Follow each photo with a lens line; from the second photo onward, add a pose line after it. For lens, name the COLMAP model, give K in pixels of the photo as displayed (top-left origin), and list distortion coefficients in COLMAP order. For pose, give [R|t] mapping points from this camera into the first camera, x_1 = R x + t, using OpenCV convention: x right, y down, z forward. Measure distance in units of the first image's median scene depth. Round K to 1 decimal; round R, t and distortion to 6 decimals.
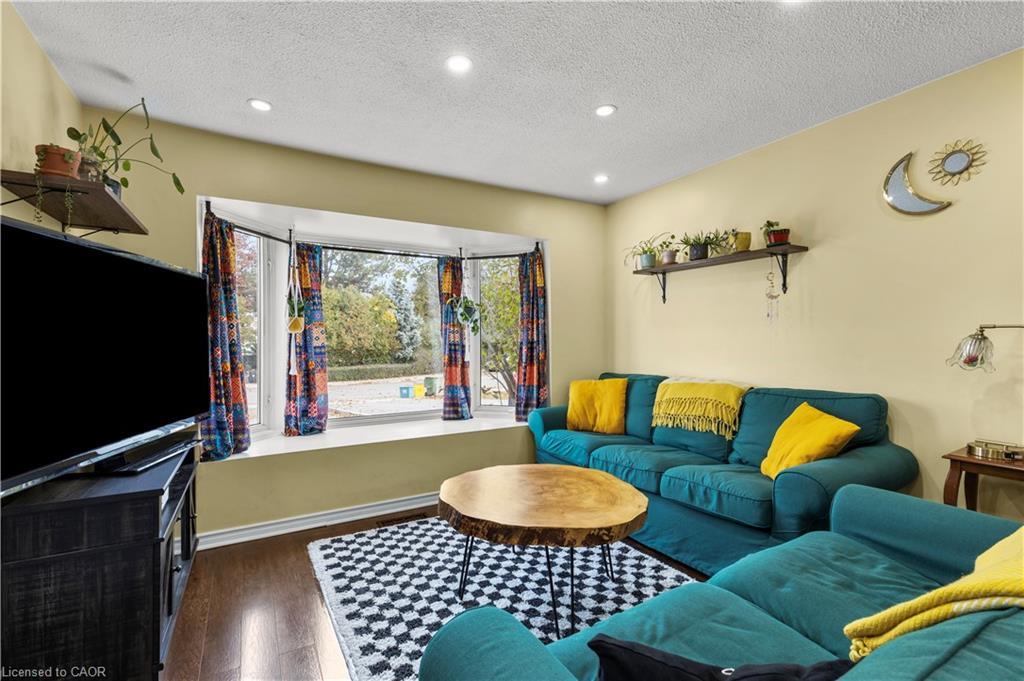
lens RADIAL K [[455.6, 0, 501.6], [0, 455.6, 342.0], [0, 0, 1]] dist [0.009646, -0.002320]
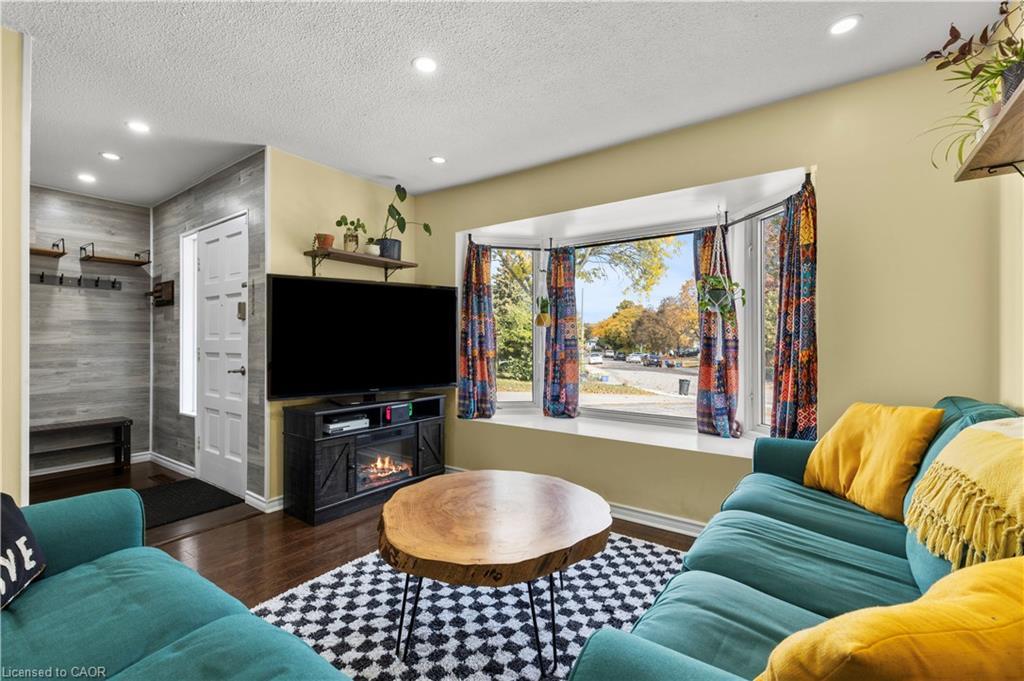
lens RADIAL K [[455.6, 0, 515.0], [0, 455.6, 341.2], [0, 0, 1]] dist [0.009646, -0.002320]
pose [[0.418439, 0.006072, -0.908225, 0.485539], [-0.008247, 0.999962, 0.002886, 0.010950], [0.908207, 0.006282, 0.418473, 0.383997]]
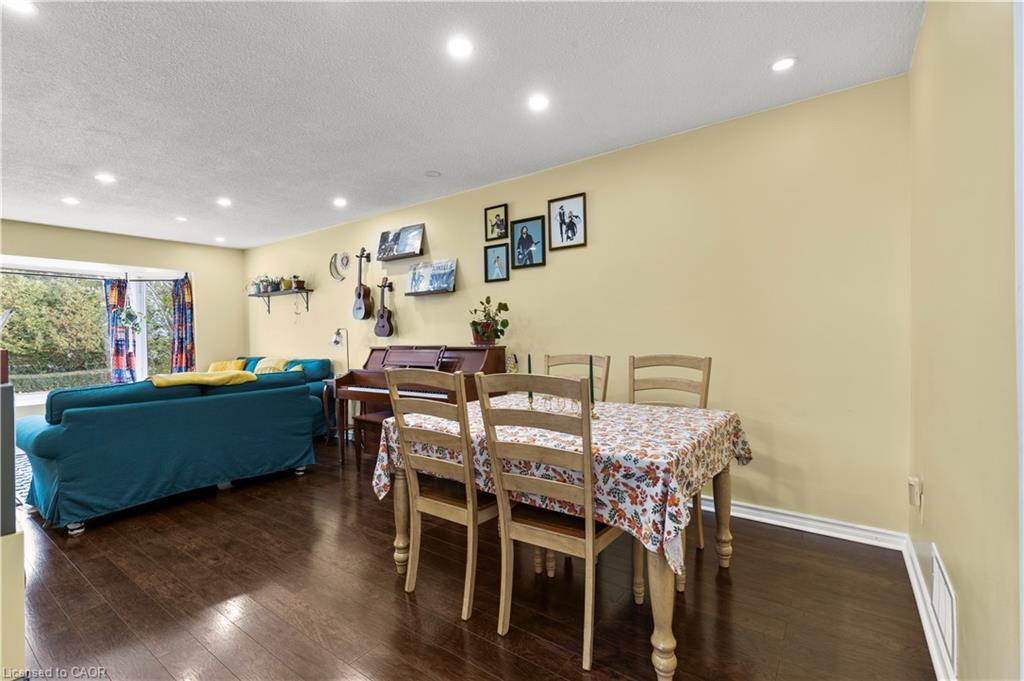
lens RADIAL K [[455.6, 0, 496.0], [0, 455.6, 338.7], [0, 0, 1]] dist [0.009646, -0.002320]
pose [[0.912177, -0.012704, 0.409599, 0.398854], [0.013837, 0.999904, 0.000199, 0.015861], [-0.409562, 0.005486, 0.912266, -0.828153]]
